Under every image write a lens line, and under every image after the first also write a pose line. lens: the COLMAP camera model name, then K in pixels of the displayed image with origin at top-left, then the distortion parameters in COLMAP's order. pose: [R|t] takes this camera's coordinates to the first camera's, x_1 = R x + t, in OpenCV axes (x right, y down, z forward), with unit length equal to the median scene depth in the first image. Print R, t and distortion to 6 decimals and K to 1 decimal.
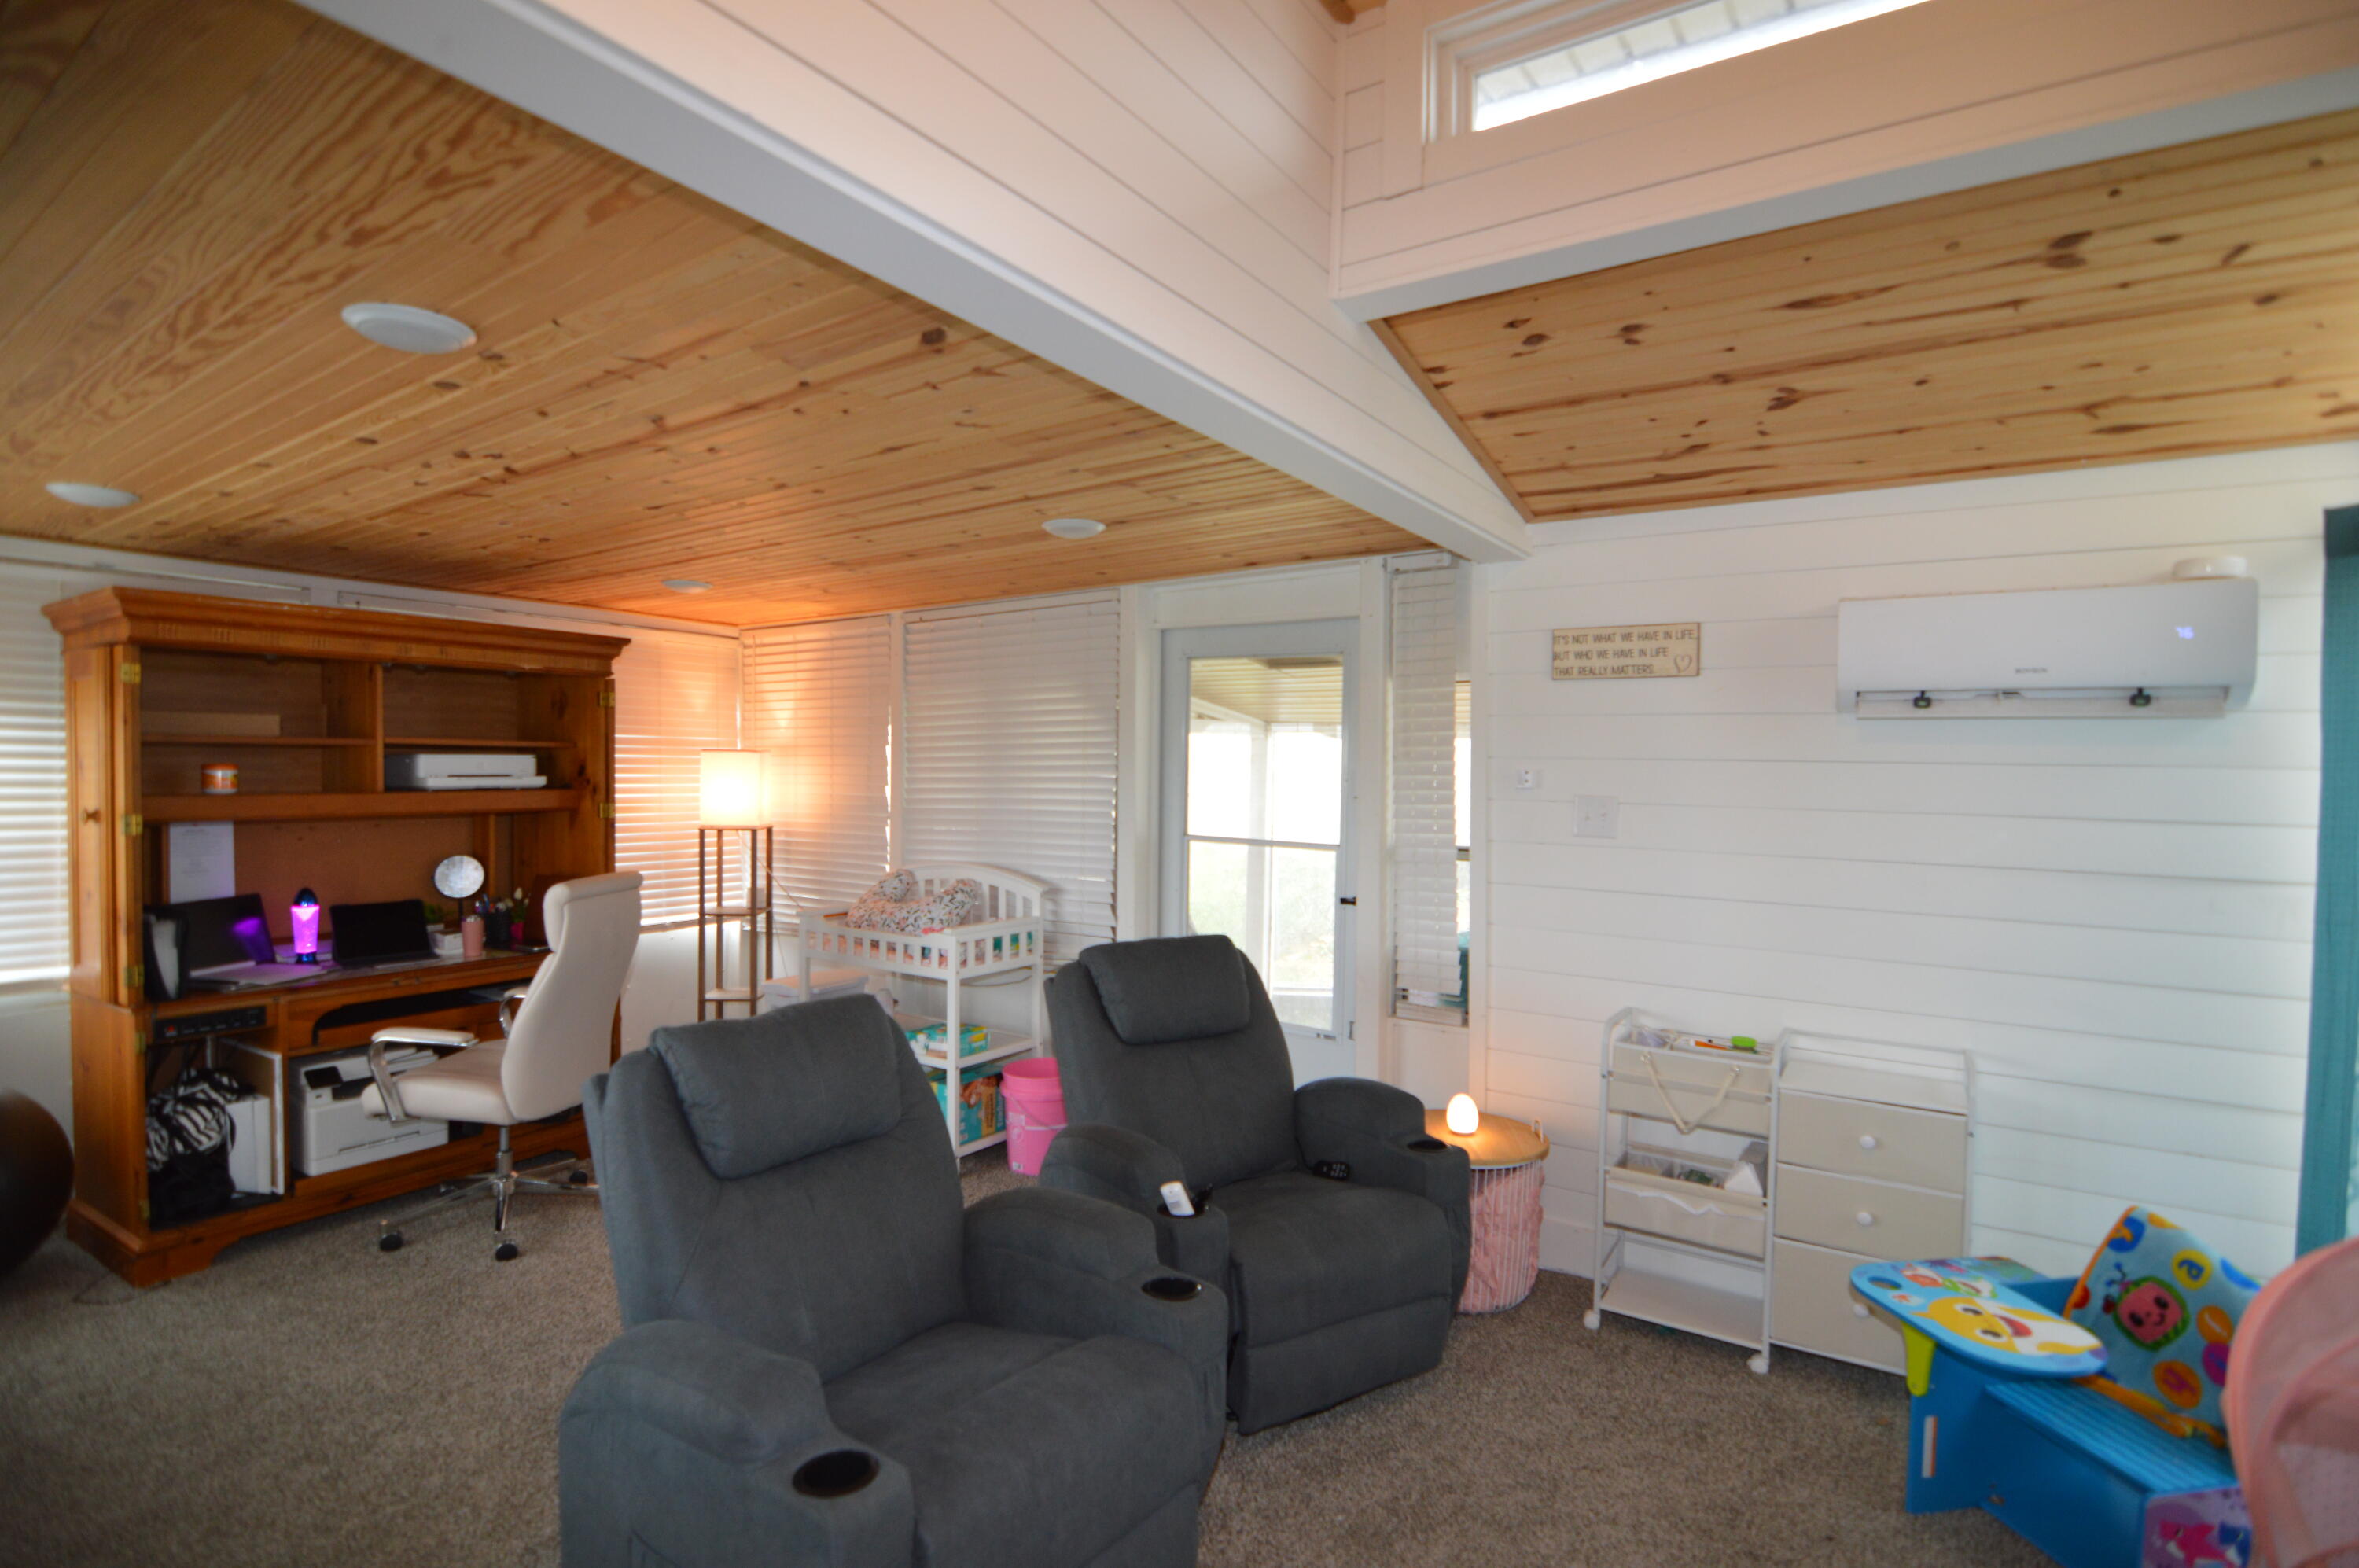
lens RADIAL K [[1152.9, 0, 1184.1], [0, 1152.9, 777.8], [0, 0, 1]] dist [-0.002493, -0.010496]
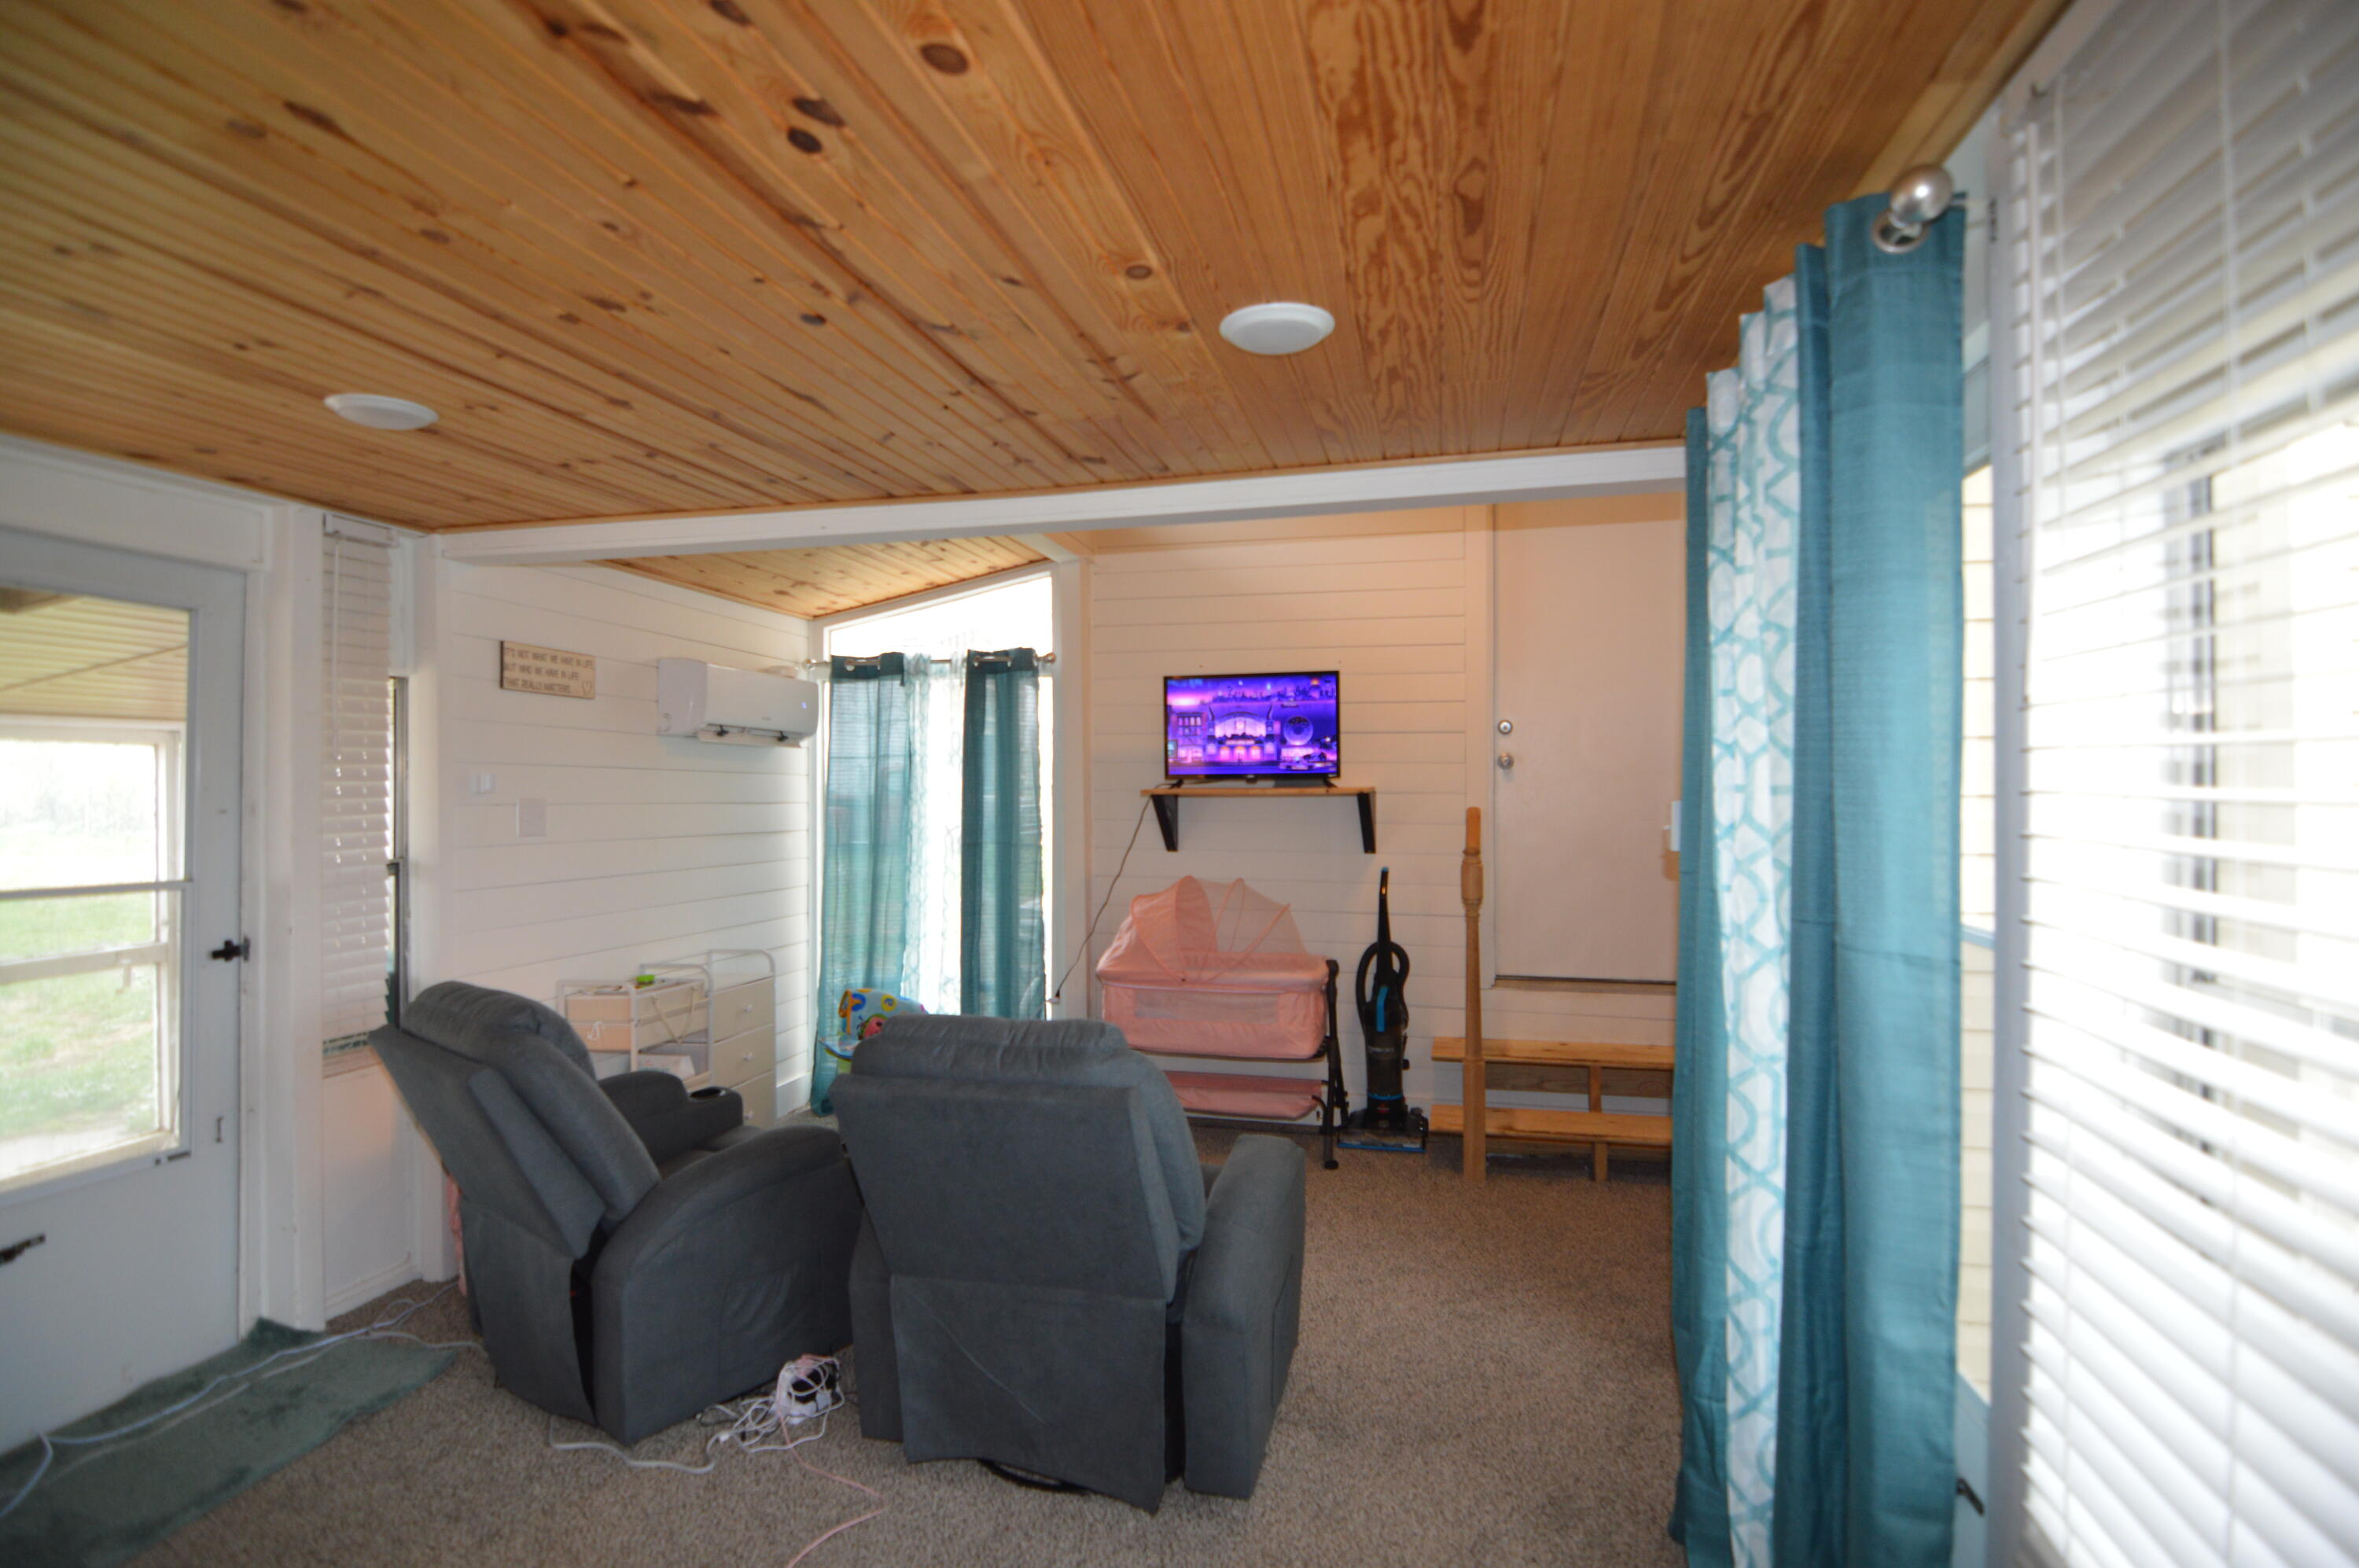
lens RADIAL K [[1152.9, 0, 1184.1], [0, 1152.9, 777.8], [0, 0, 1]] dist [-0.002493, -0.010496]
pose [[-0.365013, -0.002840, 0.930998, -0.917786], [0.004415, 0.999979, 0.004782, -0.006755], [-0.930992, 0.005856, -0.364993, 0.842311]]
